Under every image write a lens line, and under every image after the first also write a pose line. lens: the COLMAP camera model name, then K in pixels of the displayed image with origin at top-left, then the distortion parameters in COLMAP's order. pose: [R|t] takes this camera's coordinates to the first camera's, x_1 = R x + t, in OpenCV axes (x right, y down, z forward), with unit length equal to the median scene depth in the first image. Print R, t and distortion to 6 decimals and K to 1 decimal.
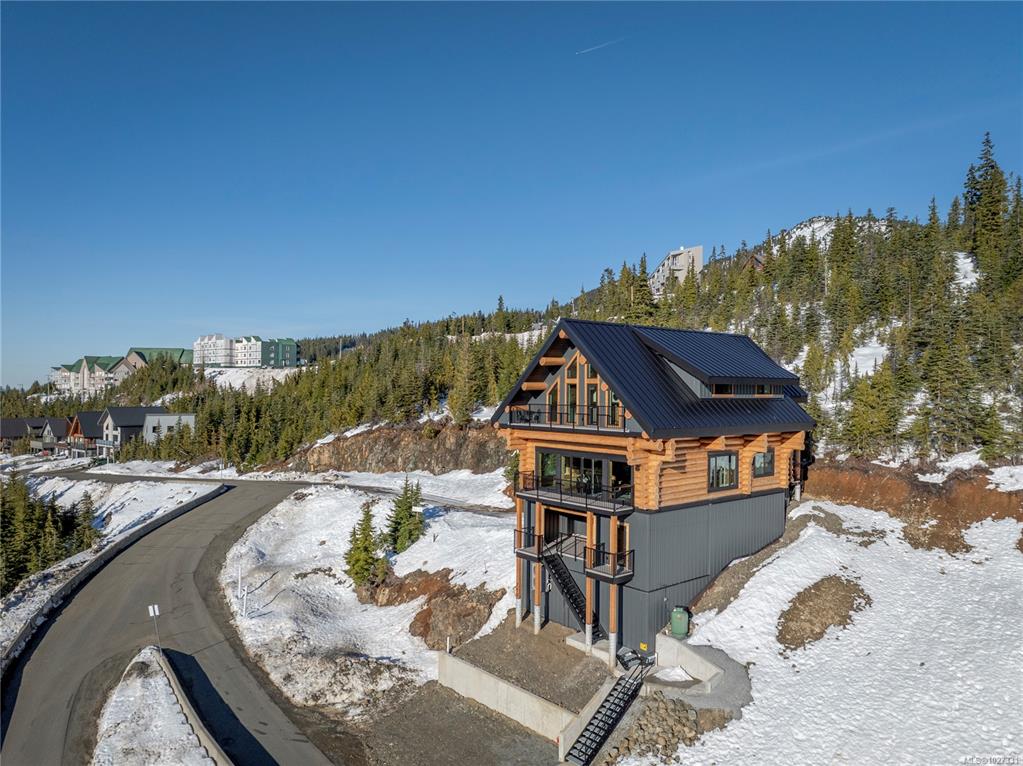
lens RADIAL K [[719.6, 0, 510.4], [0, 719.6, 382.8], [0, 0, 1]] dist [-0.034752, 0.022186]
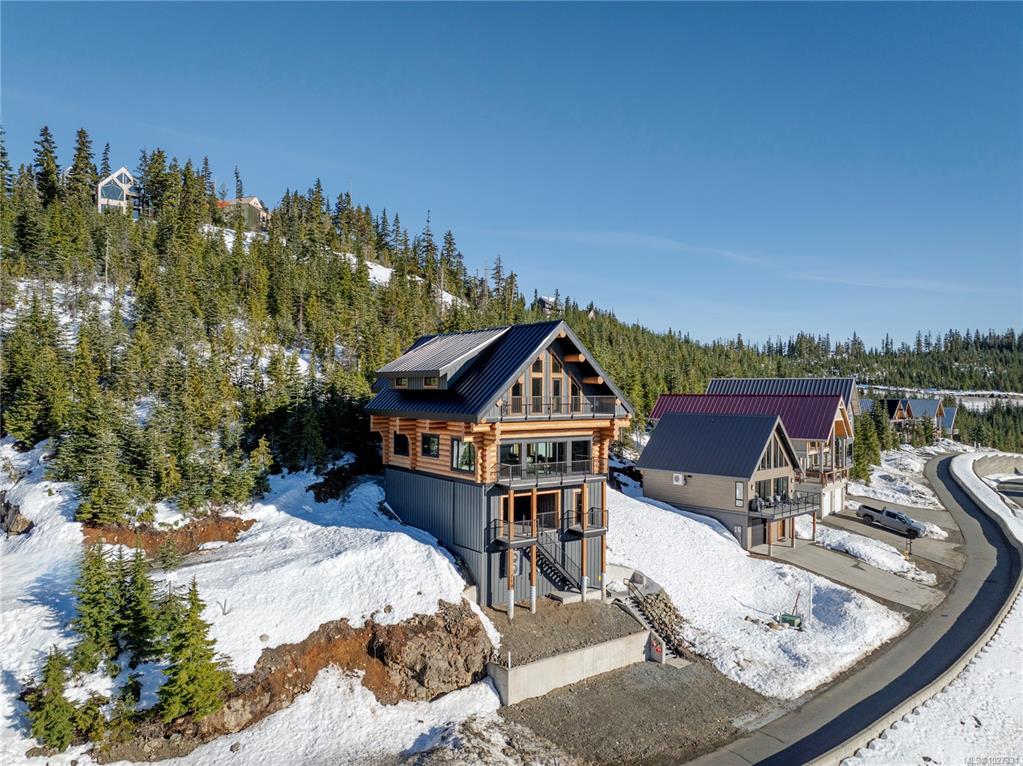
lens RADIAL K [[726.9, 0, 510.1], [0, 726.9, 385.4], [0, 0, 1]] dist [-0.026620, 0.005538]
pose [[0.077409, -0.001463, 0.996998, -0.894392], [-0.011171, 0.999935, 0.002335, 0.009476], [-0.996937, -0.011318, 0.077388, 0.822419]]
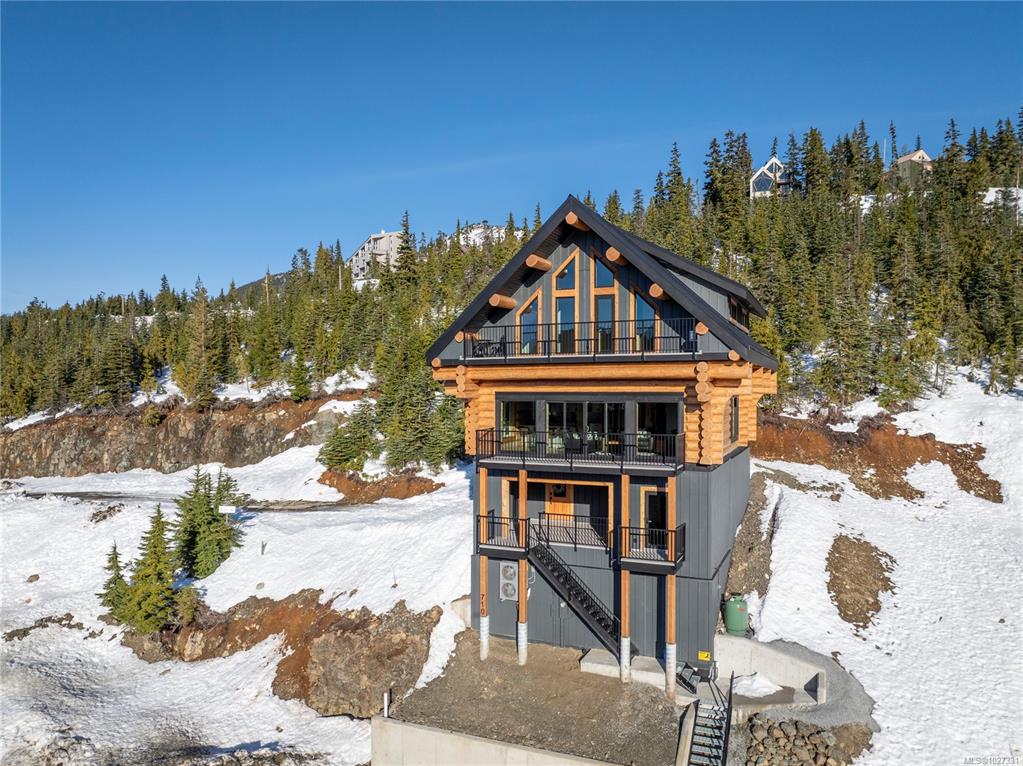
lens RADIAL K [[729.2, 0, 511.2], [0, 729.2, 396.4], [0, 0, 1]] dist [-0.038849, 0.028548]
pose [[0.896247, -0.013803, 0.443339, -0.236070], [0.005287, 0.999777, 0.020440, 0.070974], [-0.443523, -0.015976, 0.896121, 0.337723]]
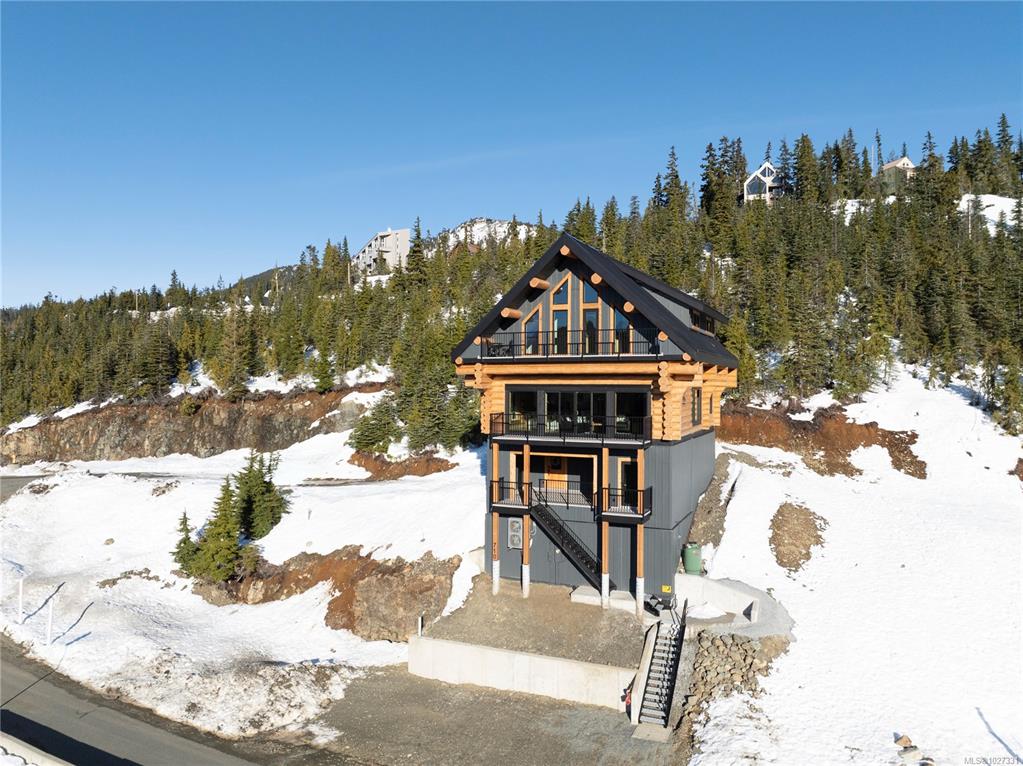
lens RADIAL K [[733.0, 0, 510.8], [0, 733.0, 381.0], [0, 0, 1]] dist [-0.032208, -0.007494]
pose [[0.897724, -0.004068, 0.440539, -0.316976], [0.001090, 0.999975, 0.007014, 0.070756], [-0.440557, -0.005816, 0.897706, 0.185357]]
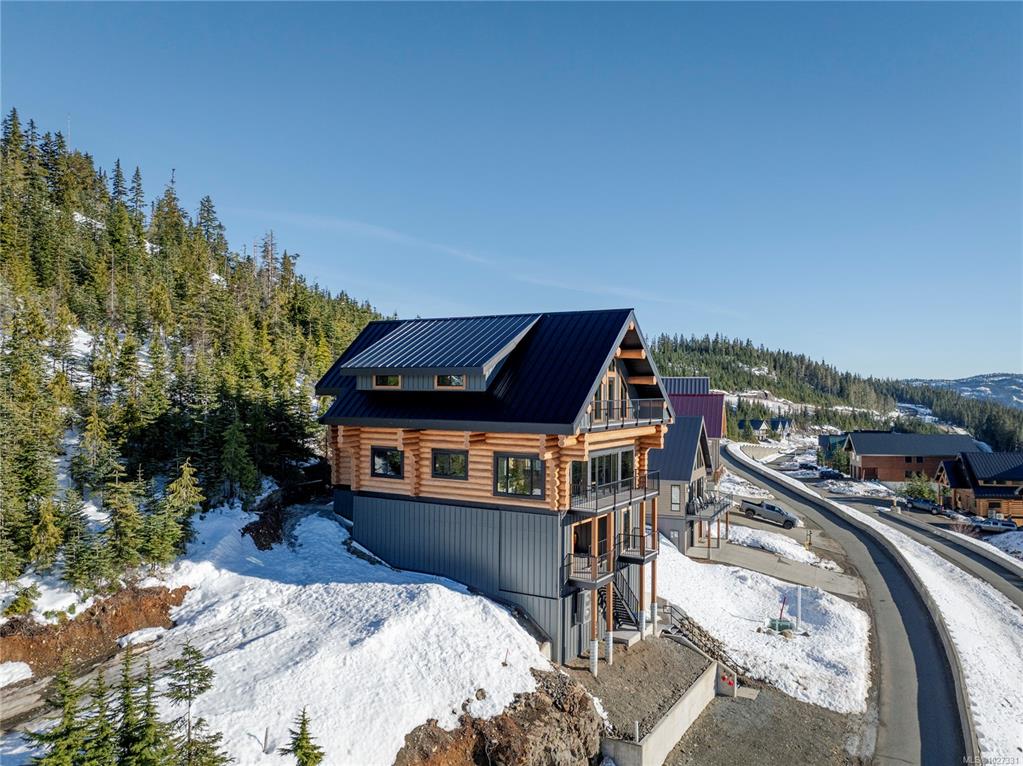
lens RADIAL K [[745.1, 0, 572.7], [0, 745.1, 380.6], [0, 0, 1]] dist [-0.027291, 0.007774]
pose [[-0.367829, -0.000665, 0.929893, -0.678087], [-0.015535, 0.999865, -0.005430, 0.009694], [-0.929764, -0.016443, -0.367789, 1.188776]]
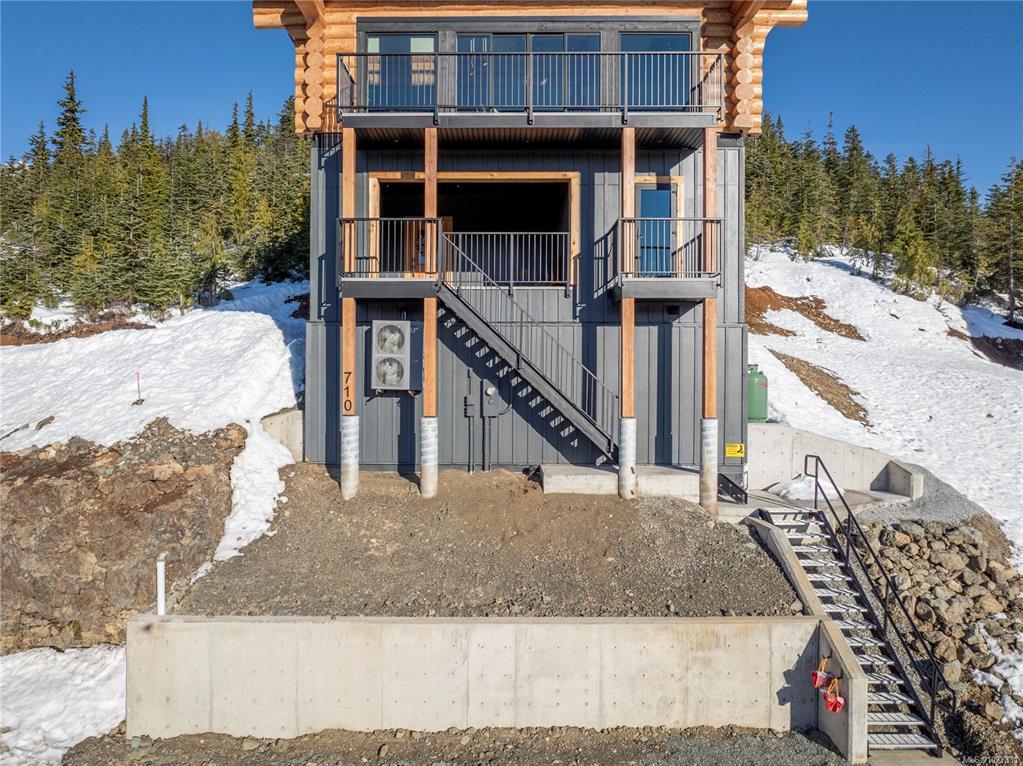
lens RADIAL K [[729.9, 0, 482.7], [0, 729.9, 389.5], [0, 0, 1]] dist [-0.026534, 0.007770]
pose [[0.652091, -0.012584, 0.758036, -0.192584], [-0.003092, 0.999810, 0.019258, 0.249090], [-0.758134, -0.014902, 0.651928, 0.637991]]
